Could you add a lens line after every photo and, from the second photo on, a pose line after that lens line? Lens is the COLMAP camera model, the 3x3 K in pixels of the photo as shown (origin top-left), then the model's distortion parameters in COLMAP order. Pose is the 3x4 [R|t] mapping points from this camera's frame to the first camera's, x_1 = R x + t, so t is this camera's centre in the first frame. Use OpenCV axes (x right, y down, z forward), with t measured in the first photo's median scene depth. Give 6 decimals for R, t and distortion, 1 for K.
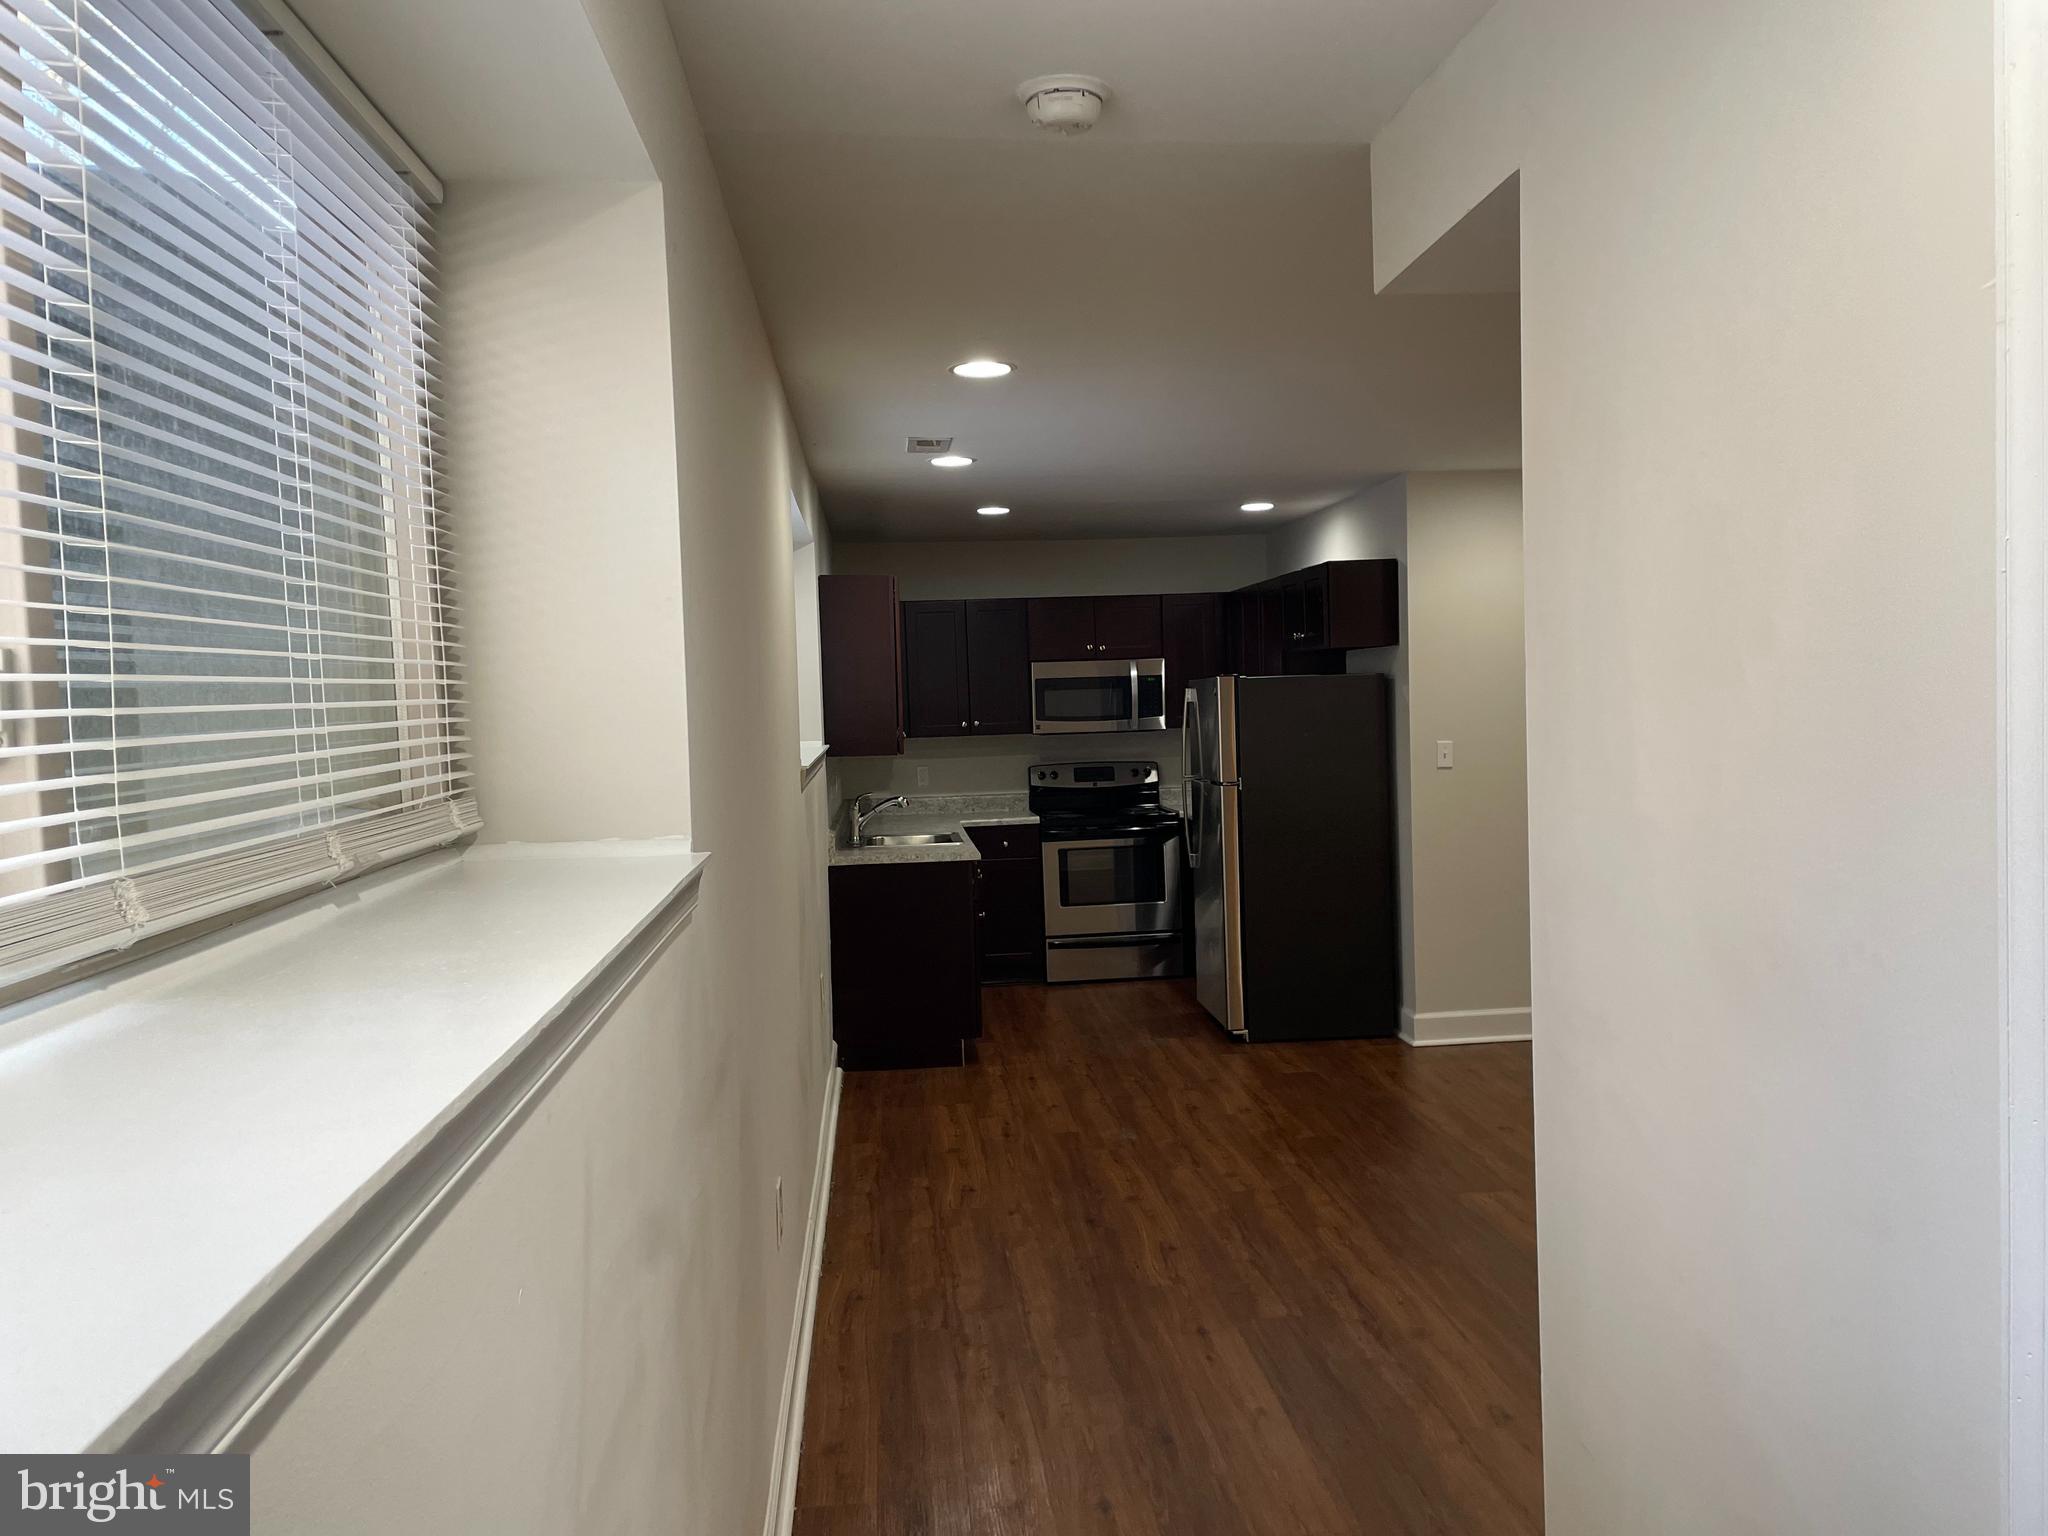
lens RADIAL K [[1536.6, 0, 1039.7], [0, 1536.6, 754.3], [0, 0, 1]] dist [0.079548, -0.090351]
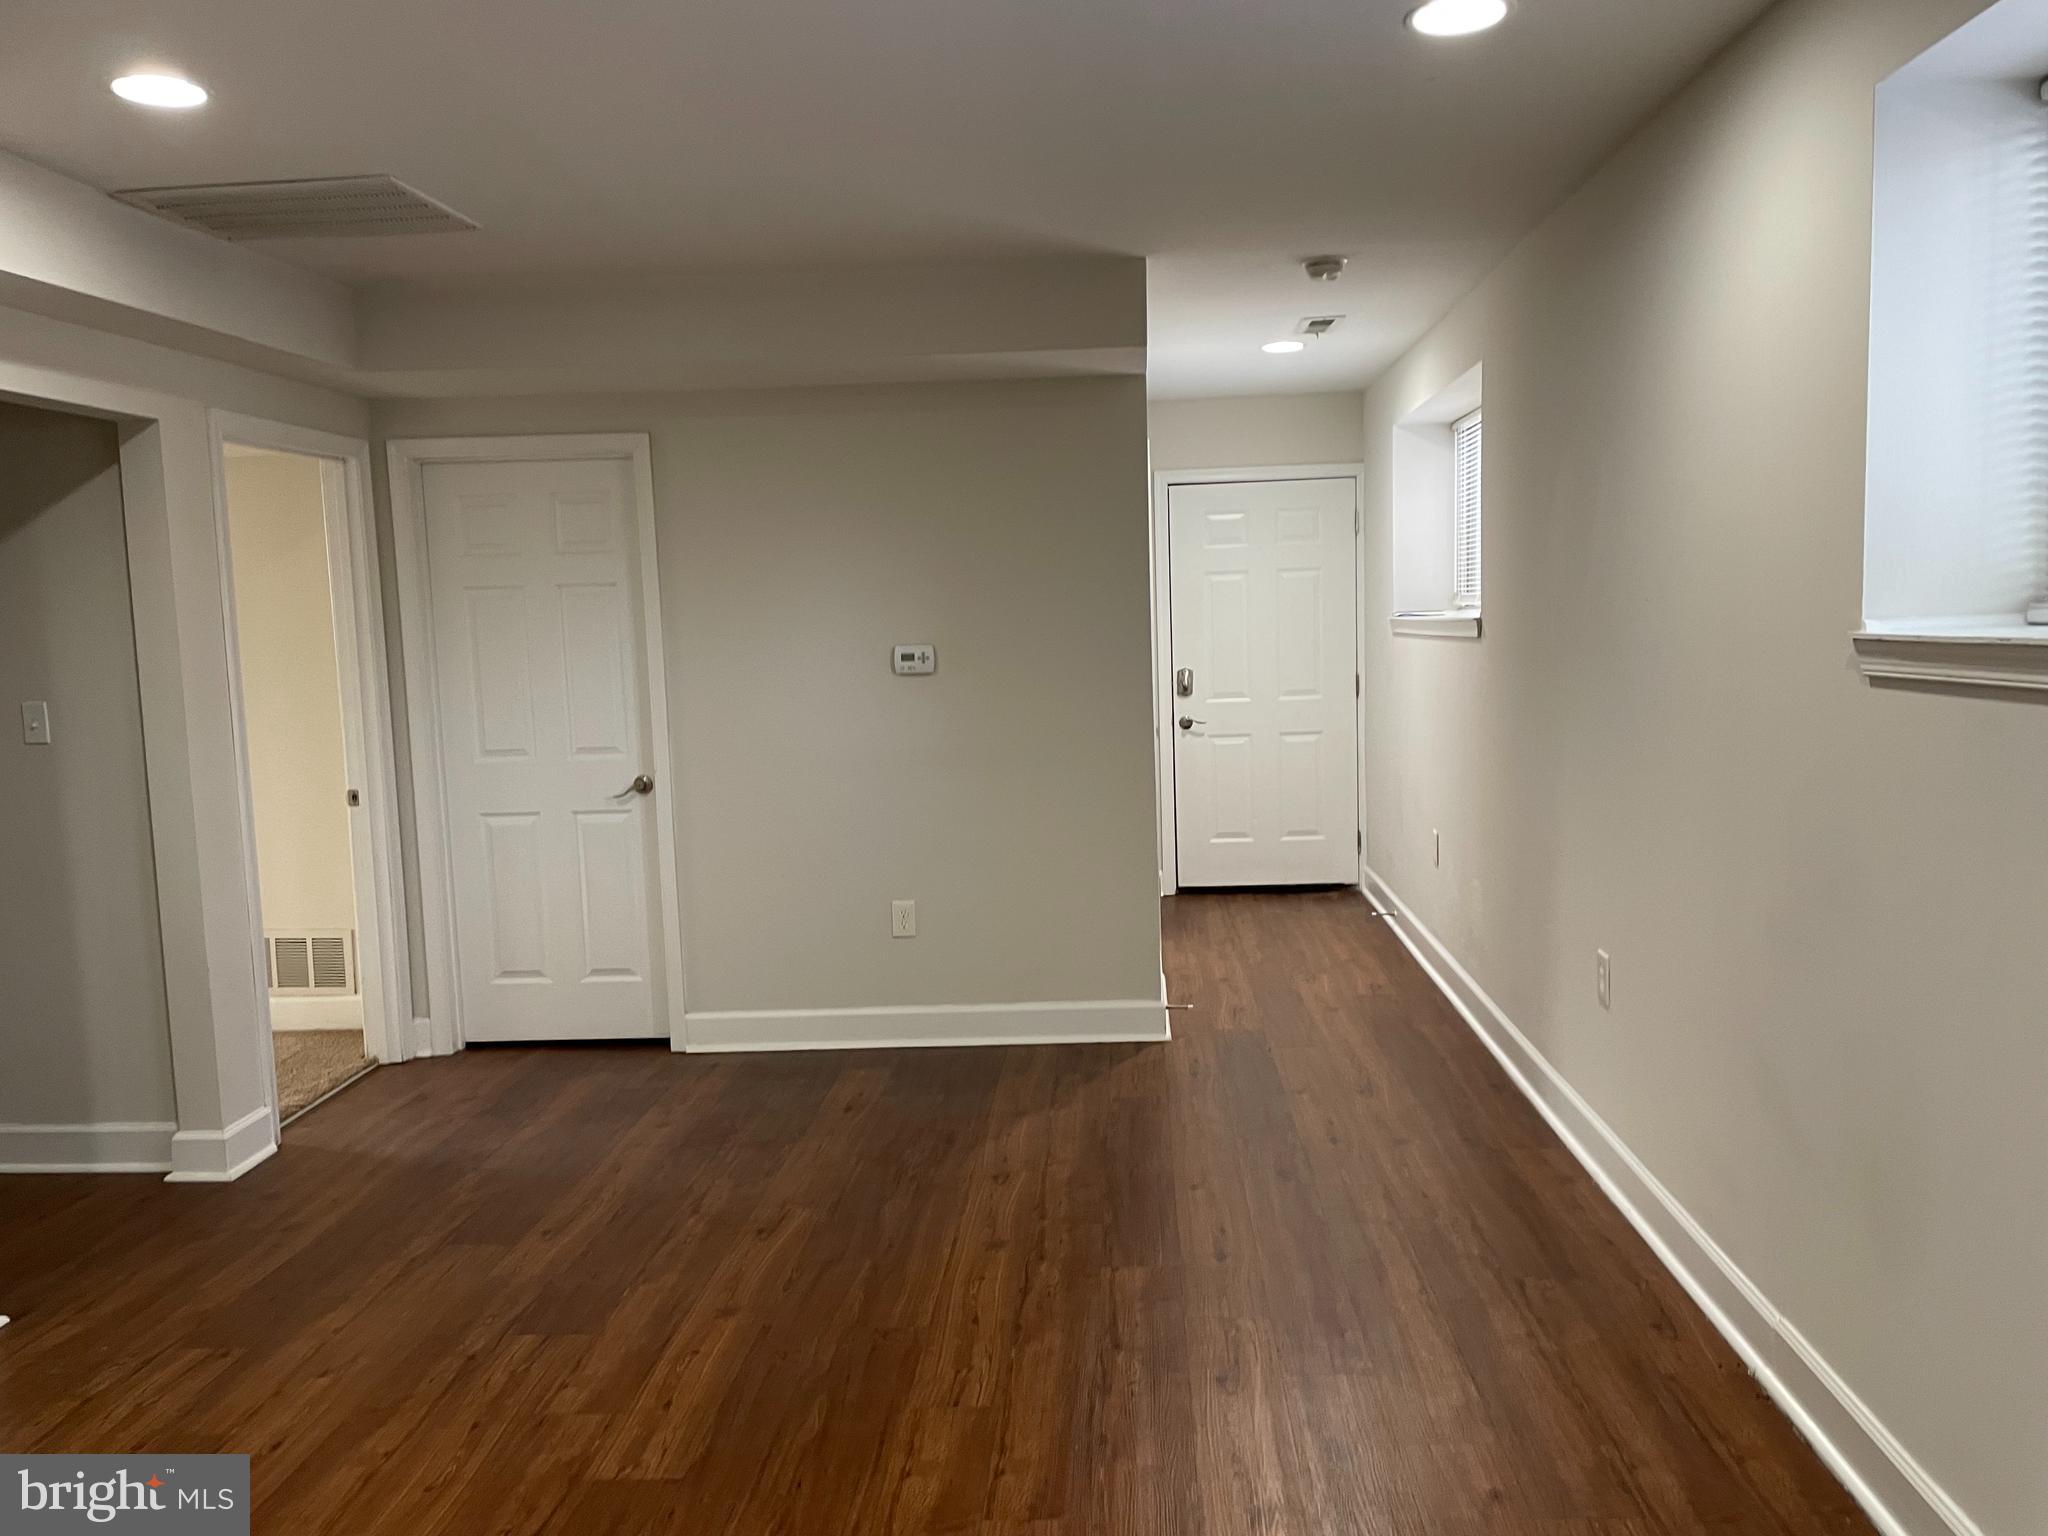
lens RADIAL K [[1536.6, 0, 1039.7], [0, 1536.6, 754.3], [0, 0, 1]] dist [0.079548, -0.090351]
pose [[-0.985183, 0.047932, 0.164674, 0.025584], [0.069302, 0.989532, 0.126586, -0.026700], [-0.156883, 0.136123, -0.978191, 1.073976]]
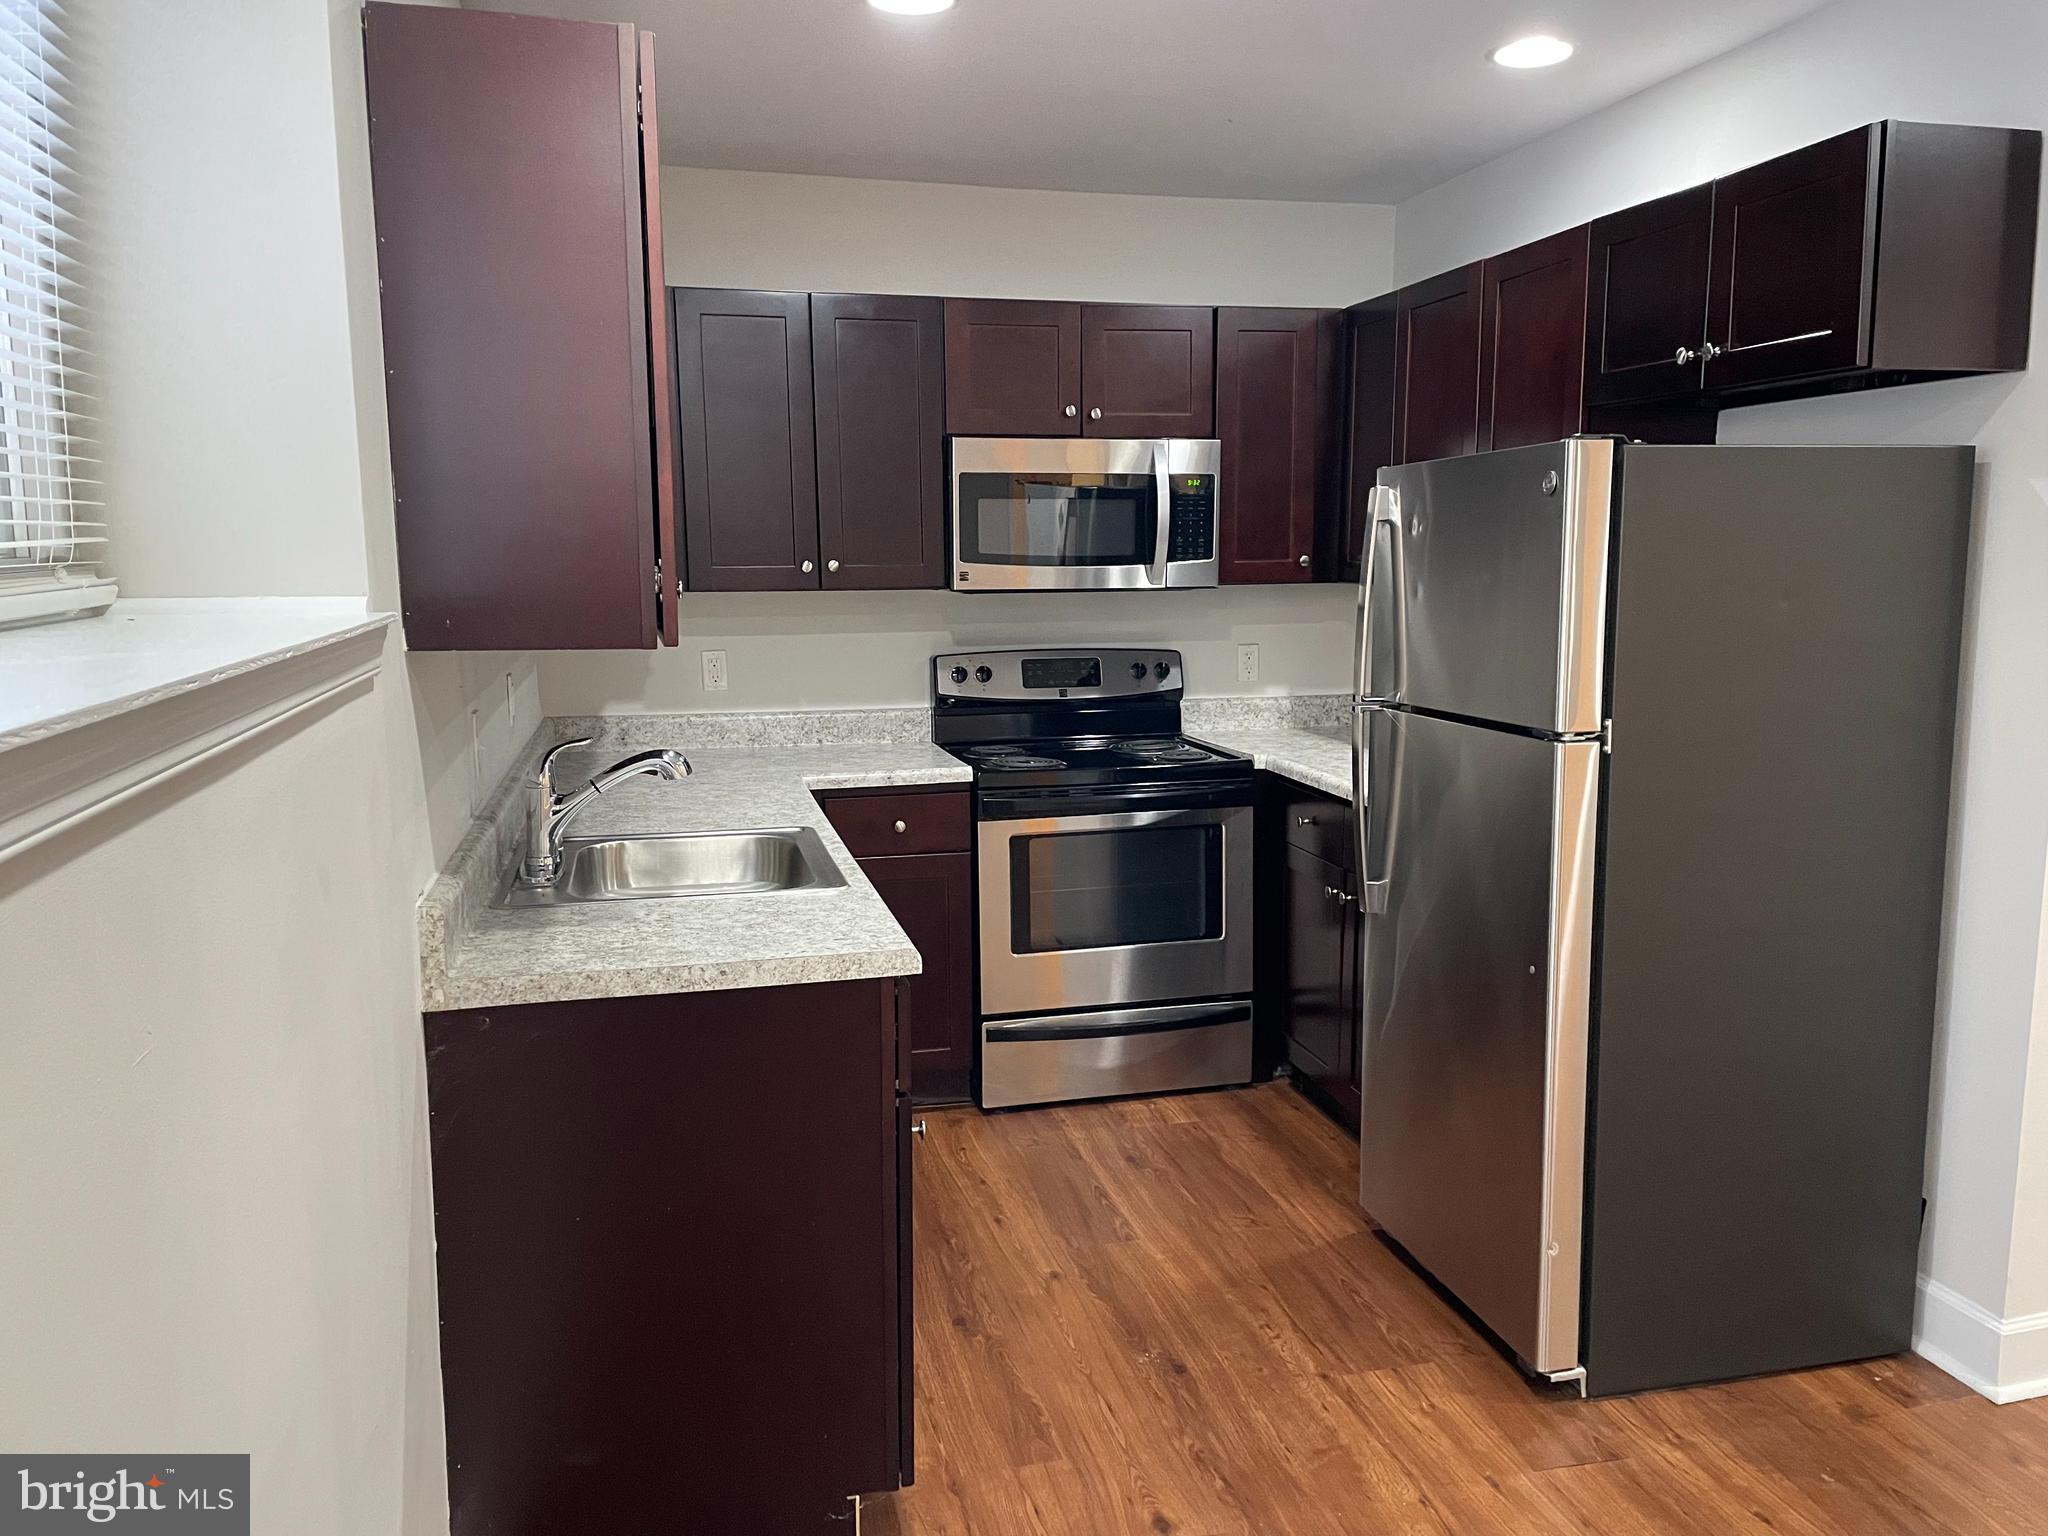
lens RADIAL K [[1532.5, 0, 1042.9], [0, 1532.5, 767.7], [0, 0, 1]] dist [0.116628, -0.140630]
pose [[0.989176, 0.004307, 0.146673, -0.059319], [-0.018946, 0.994951, 0.098556, -0.007628], [-0.145508, -0.100268, 0.984263, 0.659692]]
